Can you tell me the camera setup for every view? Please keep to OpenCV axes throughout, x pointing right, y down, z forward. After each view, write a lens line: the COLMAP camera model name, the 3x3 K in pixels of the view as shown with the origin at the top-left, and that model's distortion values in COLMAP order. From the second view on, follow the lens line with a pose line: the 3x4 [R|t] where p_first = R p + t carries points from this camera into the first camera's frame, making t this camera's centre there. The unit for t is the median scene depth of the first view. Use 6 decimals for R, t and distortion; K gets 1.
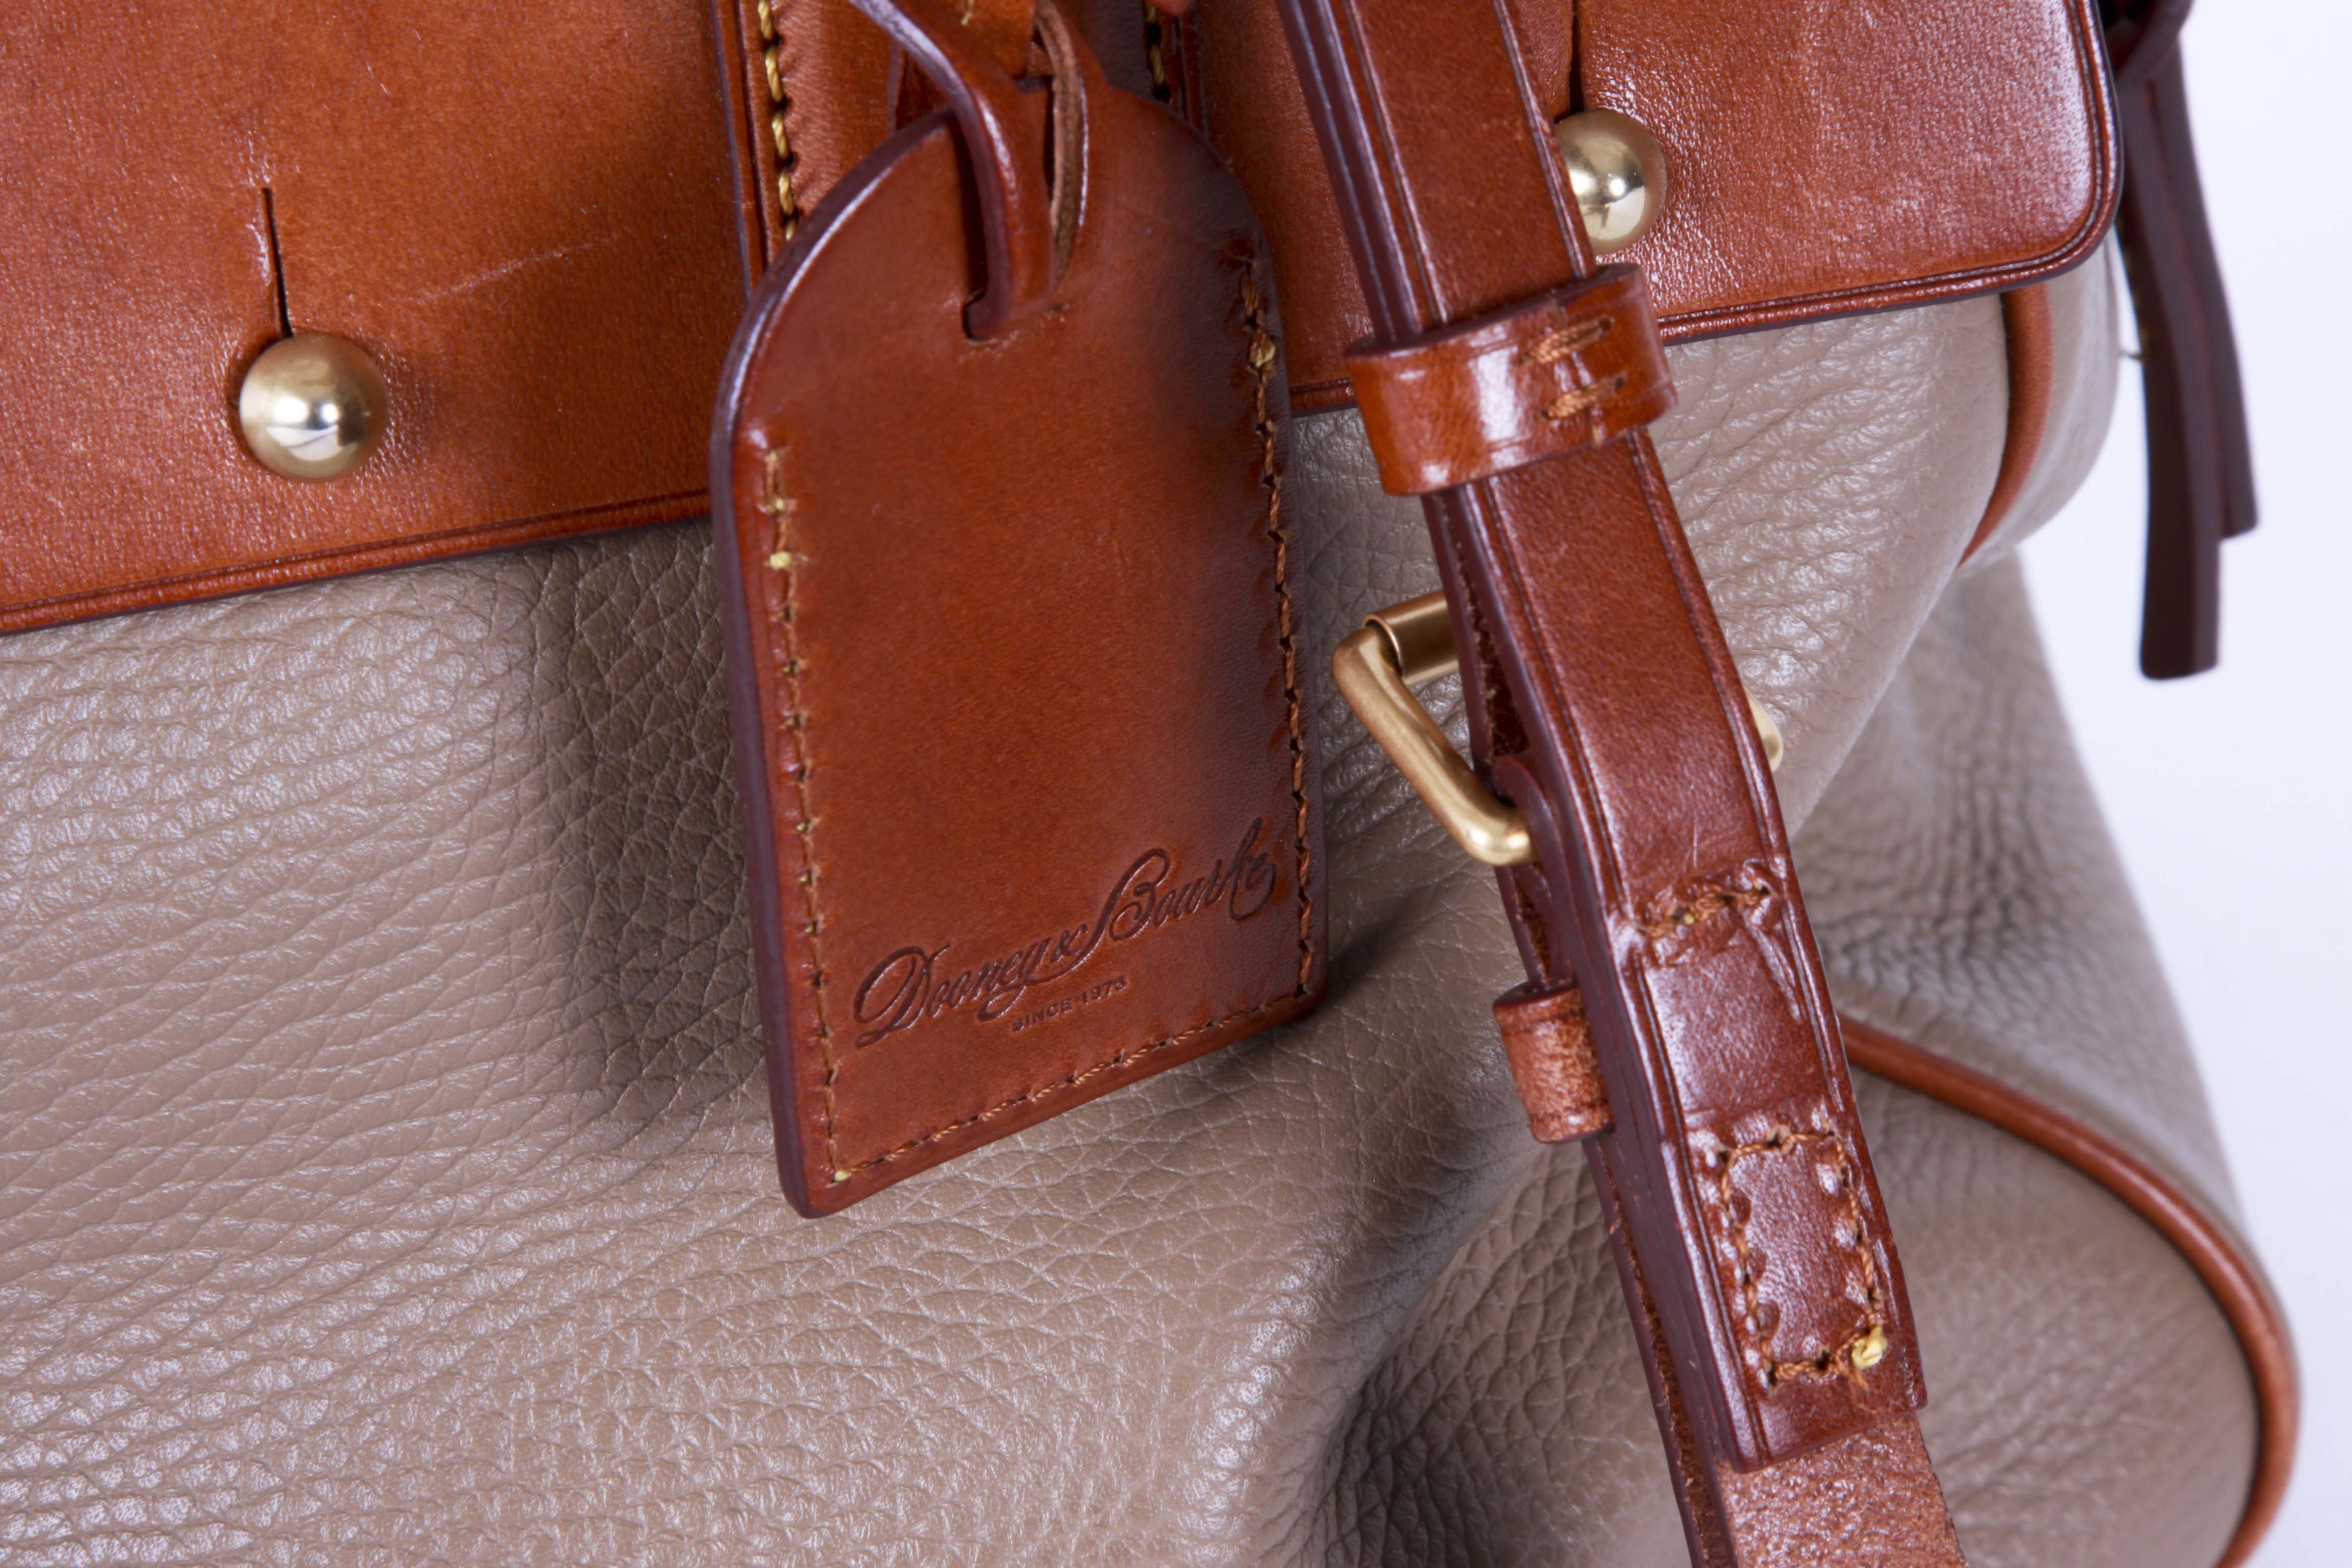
lens RADIAL K [[9335.0, 0, 1176.0], [0, 9335.0, 784.0], [0, 0, 1]] dist [0.574072, -2.195027]
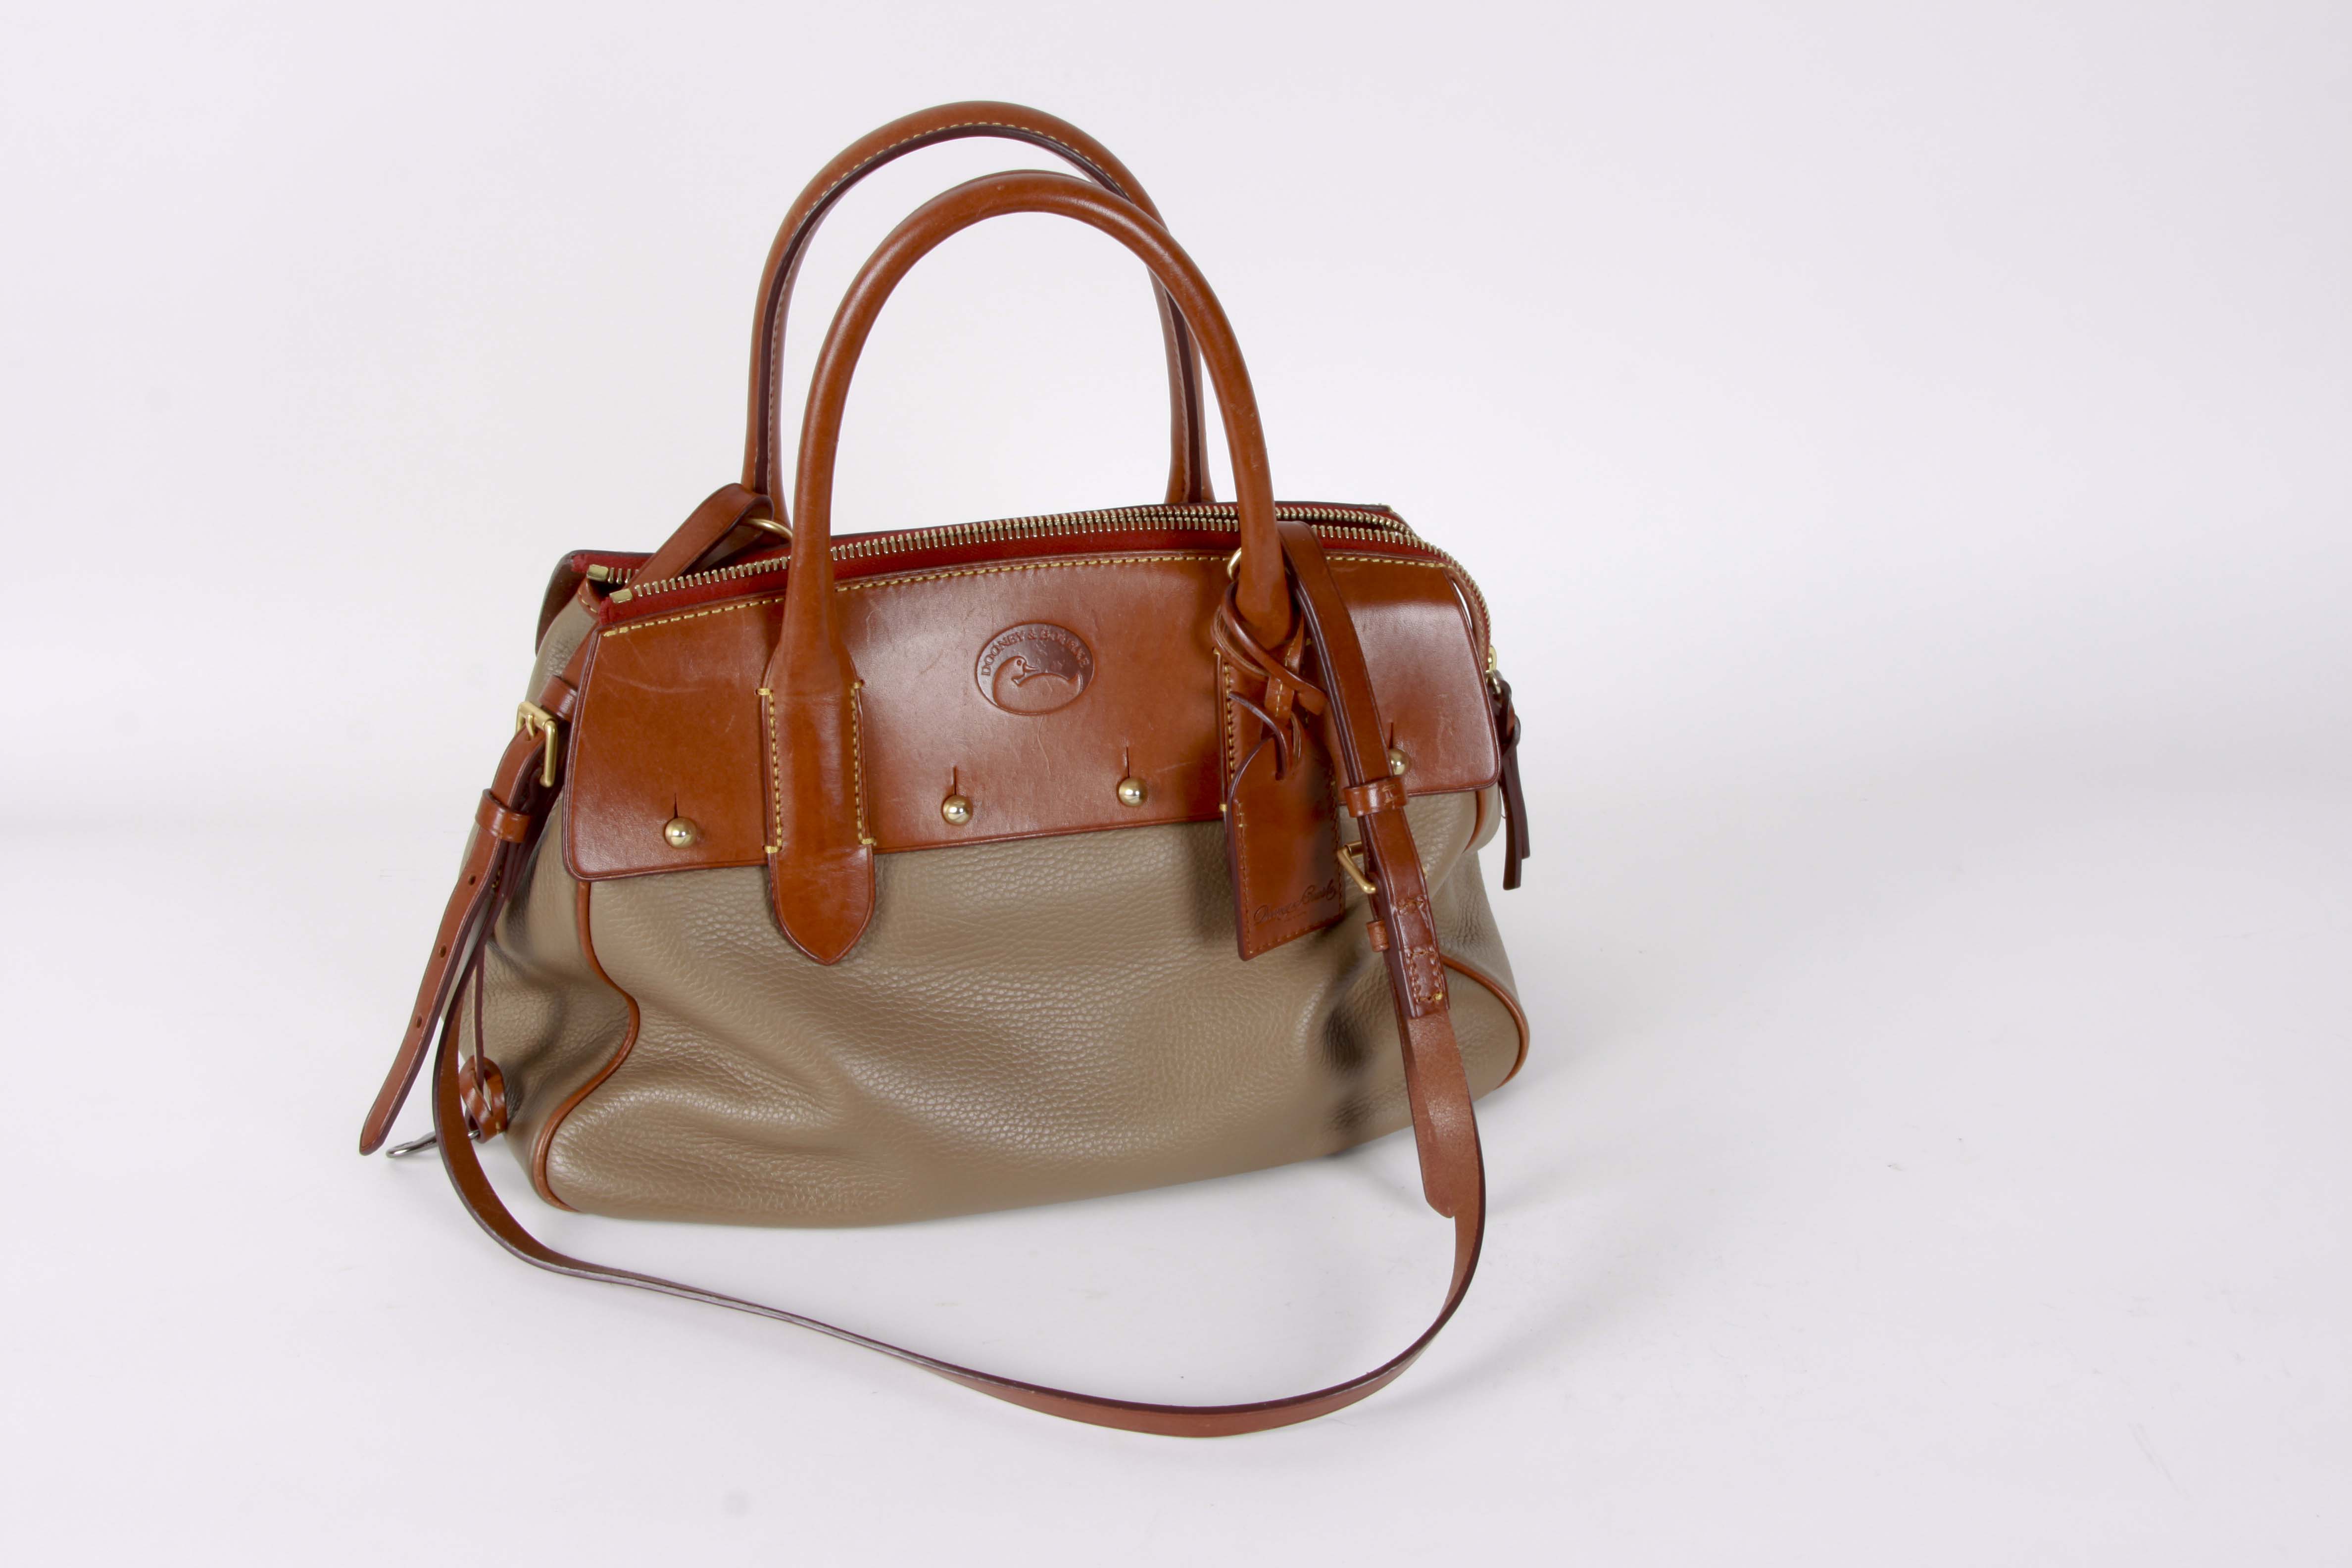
lens RADIAL K [[3047.1, 0, 1176.0], [0, 3047.1, 784.0], [0, 0, 1]] dist [-0.027871, -0.025748]
pose [[0.998324, 0.053812, -0.021311, -0.035095], [-0.055843, 0.992326, -0.110320, 0.130670], [0.015210, 0.111326, 0.993668, -0.591304]]
